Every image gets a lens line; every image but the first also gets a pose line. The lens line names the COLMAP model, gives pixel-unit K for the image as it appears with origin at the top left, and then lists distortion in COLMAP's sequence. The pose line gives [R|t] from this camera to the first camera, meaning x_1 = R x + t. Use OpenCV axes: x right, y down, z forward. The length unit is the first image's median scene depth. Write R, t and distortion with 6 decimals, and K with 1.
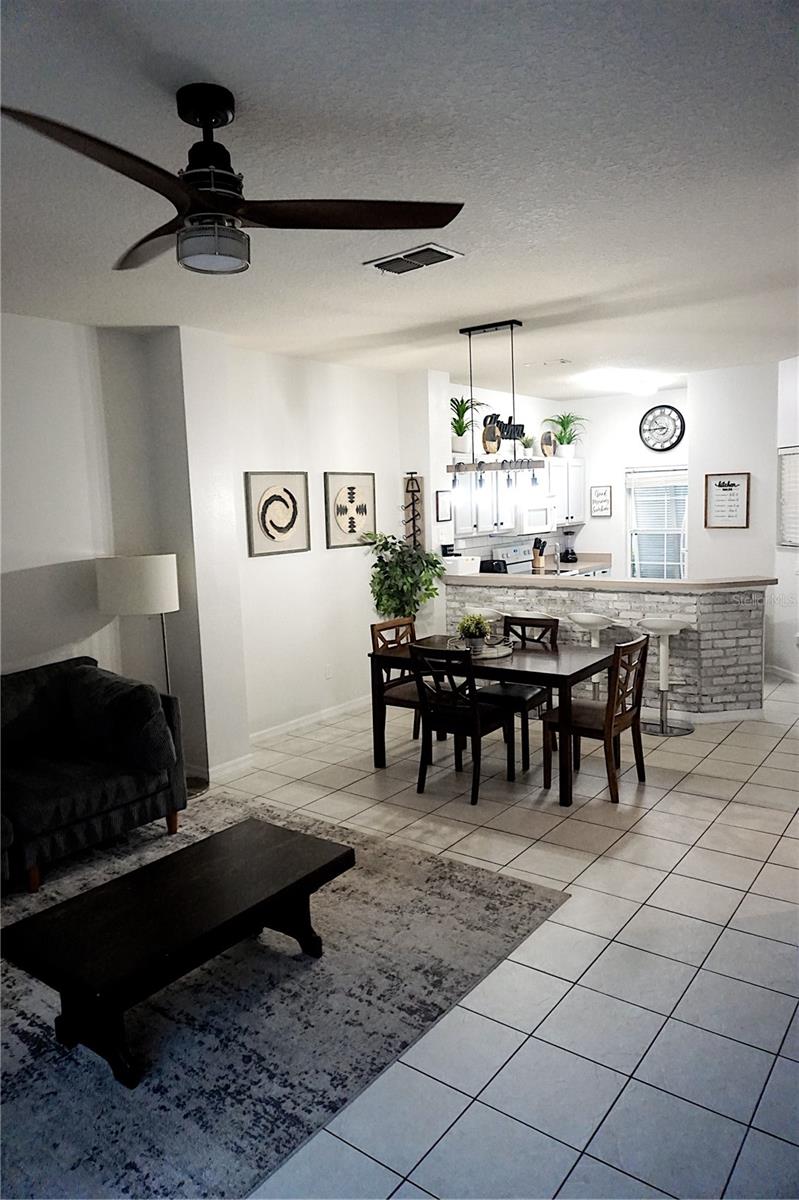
lens RADIAL K [[785.7, 0, 399.5], [0, 785.7, 600.0], [0, 0, 1]] dist [-0.060471, 0.032091]
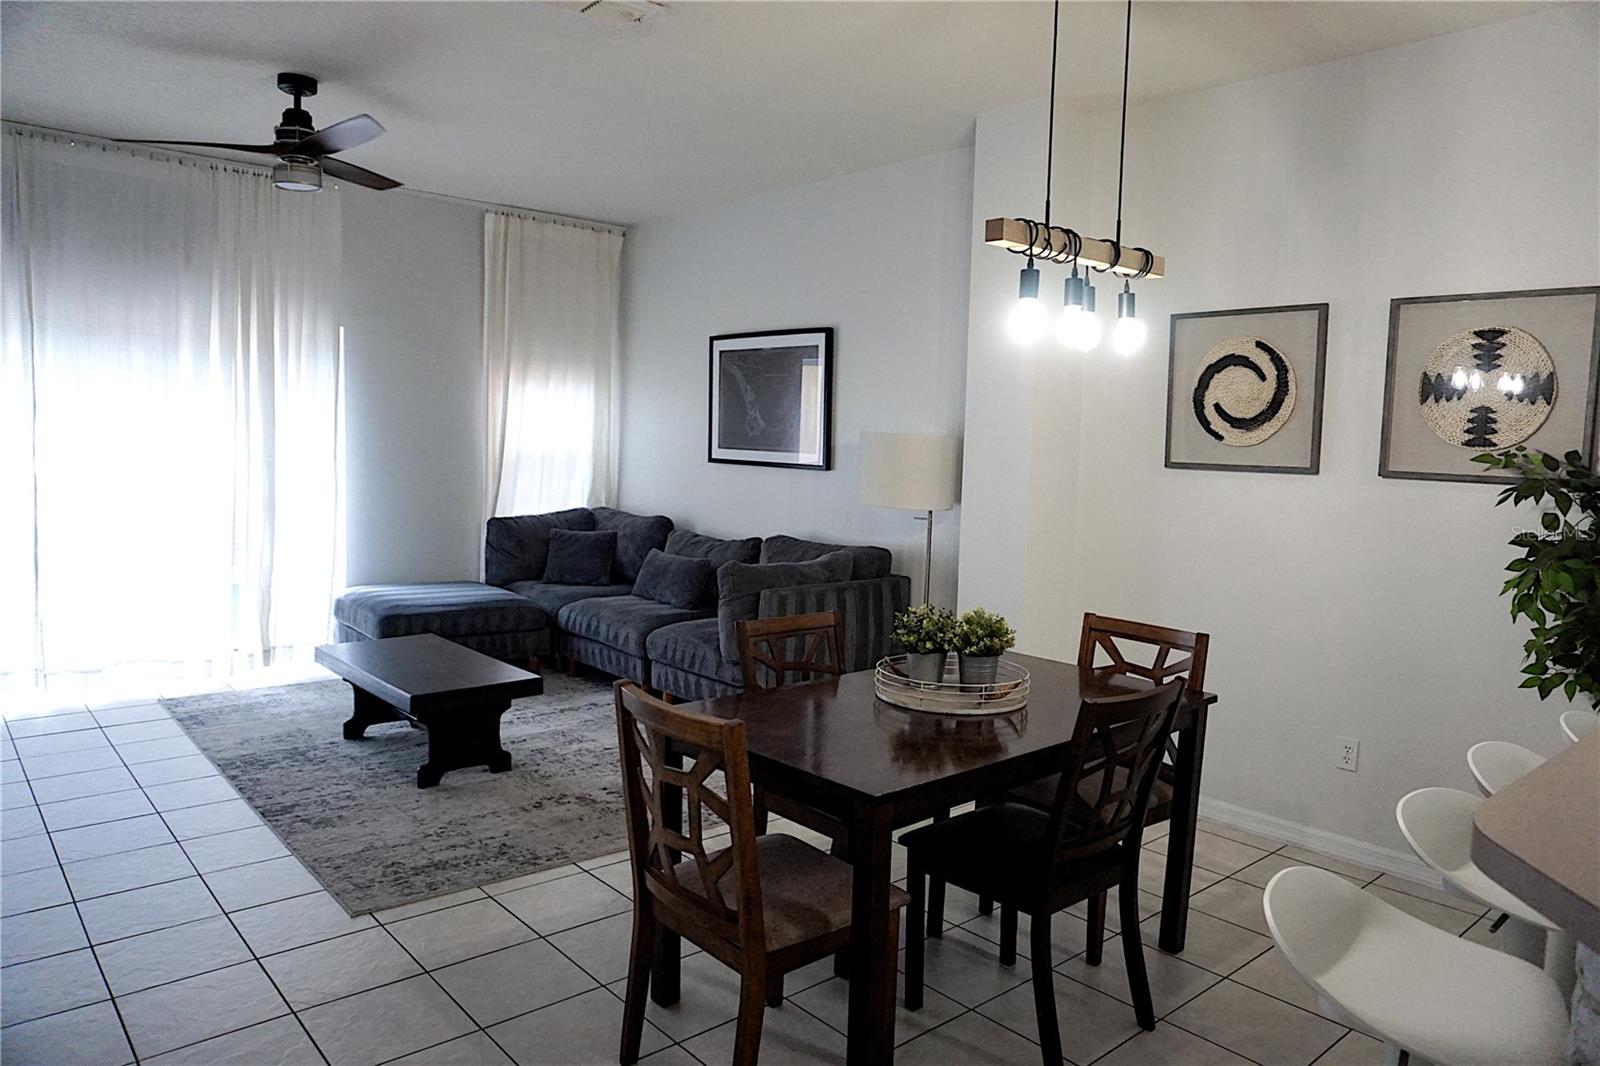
lens RADIAL K [[1047.6, 0, 800.0], [0, 1047.6, 533.0], [0, 0, 1]] dist [-0.060471, 0.032091]
pose [[-0.192775, 0.123749, -0.973408, 0.561162], [-0.138586, 0.978638, 0.151859, -0.081851], [0.971407, 0.164175, -0.171507, 0.842359]]
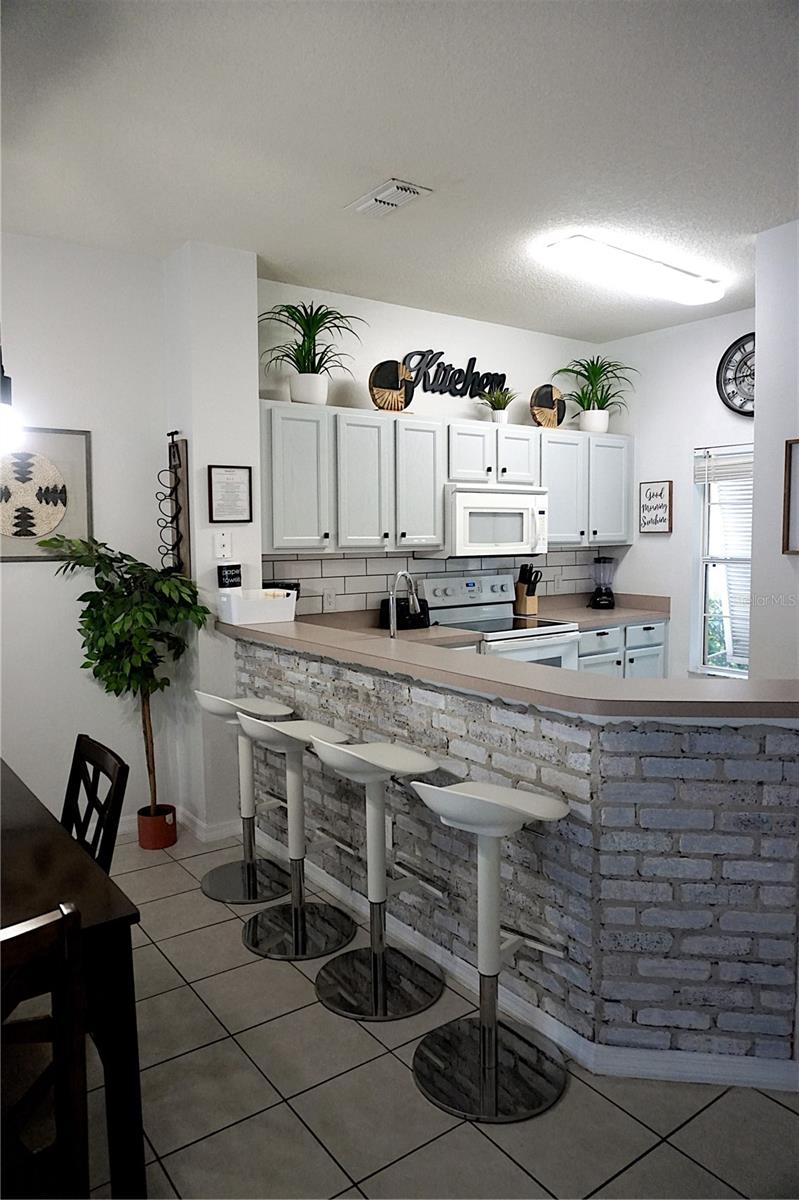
lens RADIAL K [[785.7, 0, 399.5], [0, 785.7, 600.0], [0, 0, 1]] dist [-0.060471, 0.032091]
pose [[0.956927, 0.052635, -0.285519, 0.384924], [-0.062191, 0.997764, -0.024498, -0.048359], [0.283591, 0.041199, 0.958060, 0.610521]]
